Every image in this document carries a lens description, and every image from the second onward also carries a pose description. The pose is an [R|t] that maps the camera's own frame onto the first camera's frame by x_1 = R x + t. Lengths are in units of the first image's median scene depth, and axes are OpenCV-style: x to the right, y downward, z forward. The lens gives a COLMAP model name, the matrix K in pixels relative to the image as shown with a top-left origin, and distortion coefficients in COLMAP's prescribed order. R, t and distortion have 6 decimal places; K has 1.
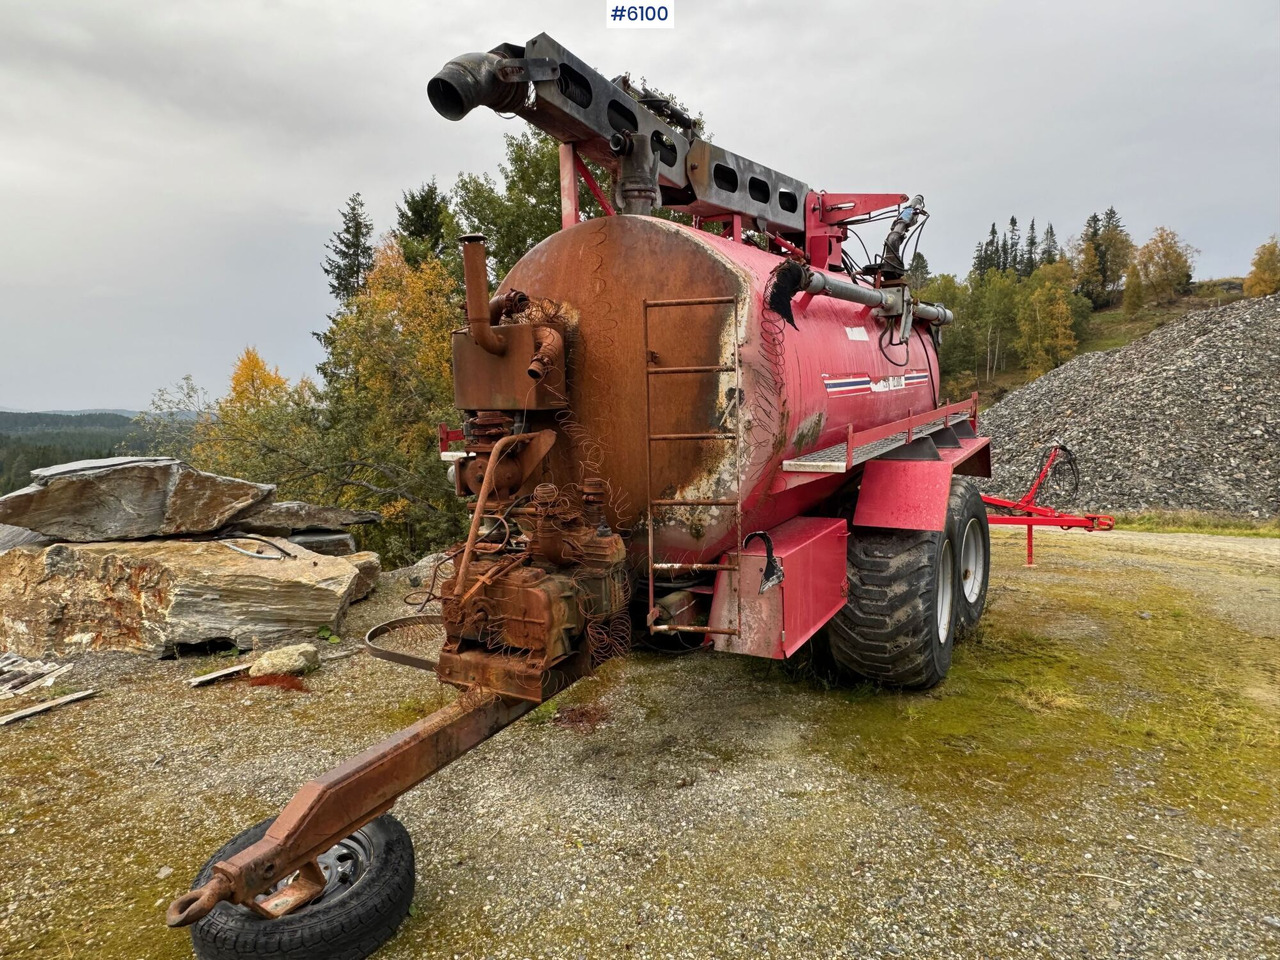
lens RADIAL K [[837.7, 0, 640.0], [0, 837.7, 480.0], [0, 0, 1]] dist [-0.001454, 0.000945]
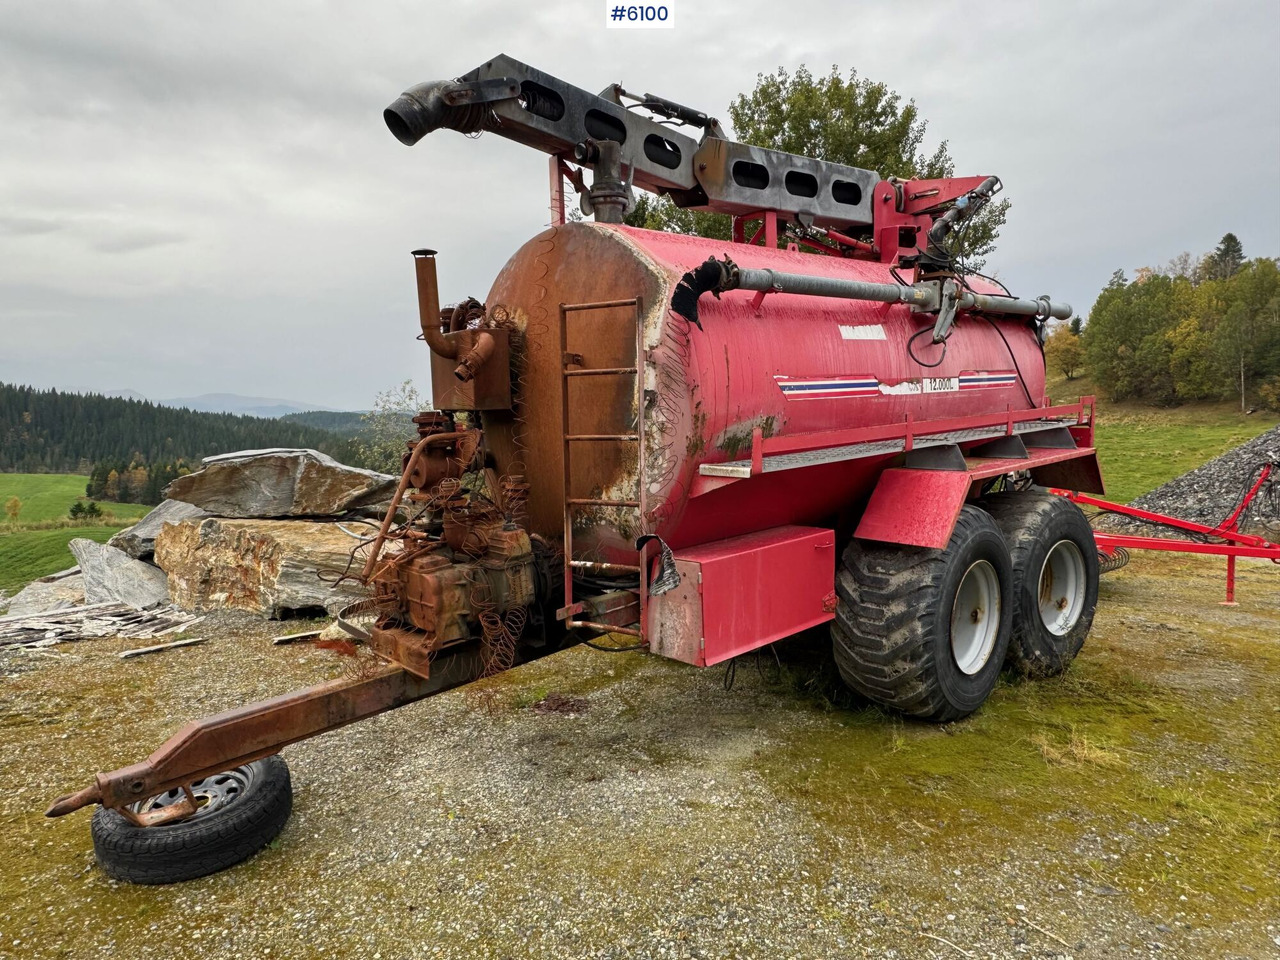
lens RADIAL K [[836.9, 0, 622.9], [0, 836.9, 487.0], [0, 0, 1]] dist [-0.002239, 0.001069]
pose [[0.951386, 0.036567, -0.305822, 0.296344], [-0.035469, 0.999329, 0.009150, -0.001620], [0.305951, 0.002142, 0.952045, 0.031582]]
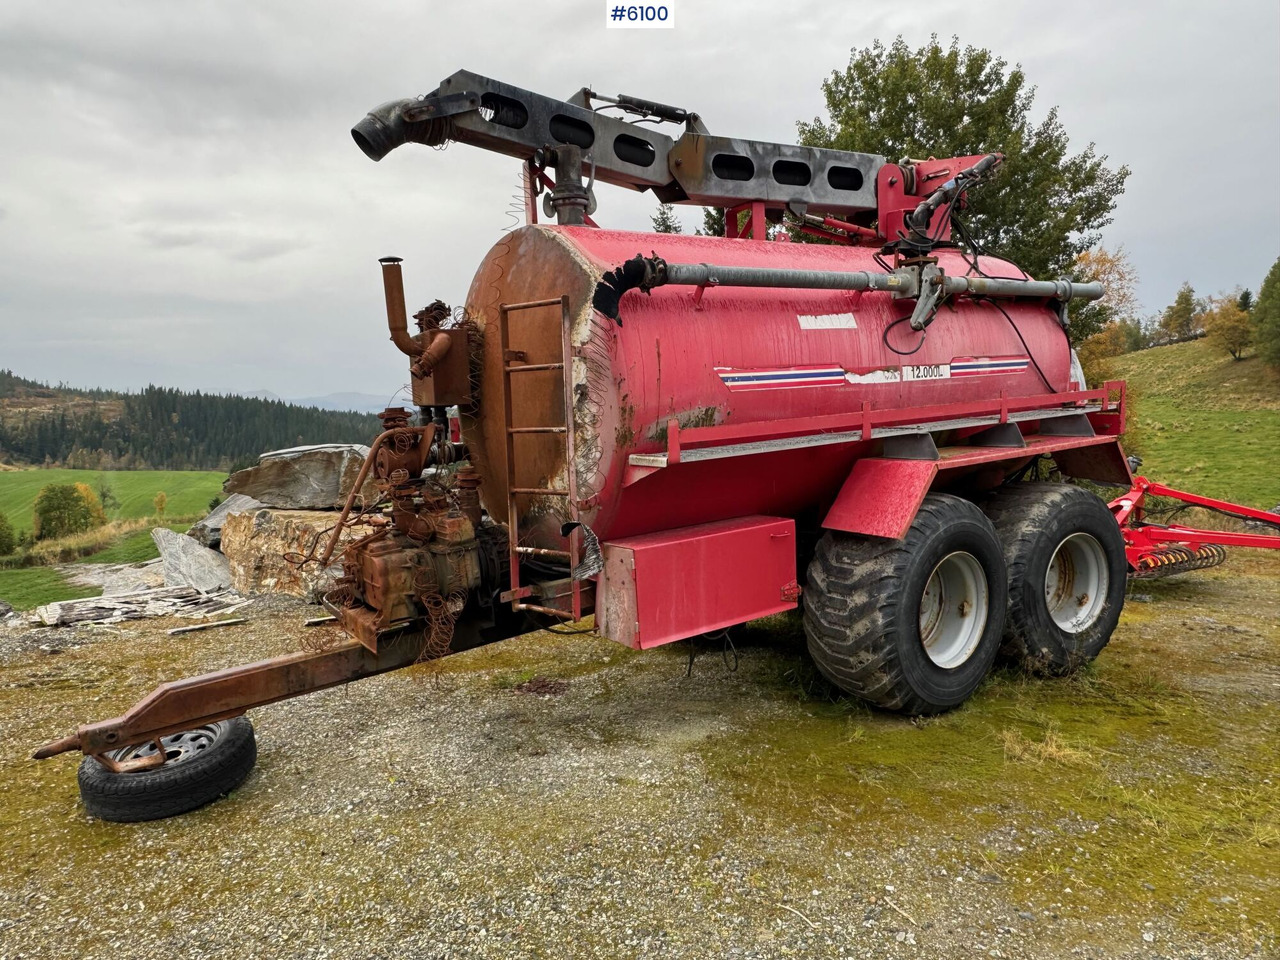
lens RADIAL K [[857.3, 0, 622.6], [0, 857.3, 485.9], [0, 0, 1]] dist [-0.001676, -0.000311]
pose [[0.899438, 0.036029, -0.435561, 0.475738], [-0.031145, 0.999346, 0.018351, -0.002845], [0.435937, -0.002940, 0.899972, 0.044636]]
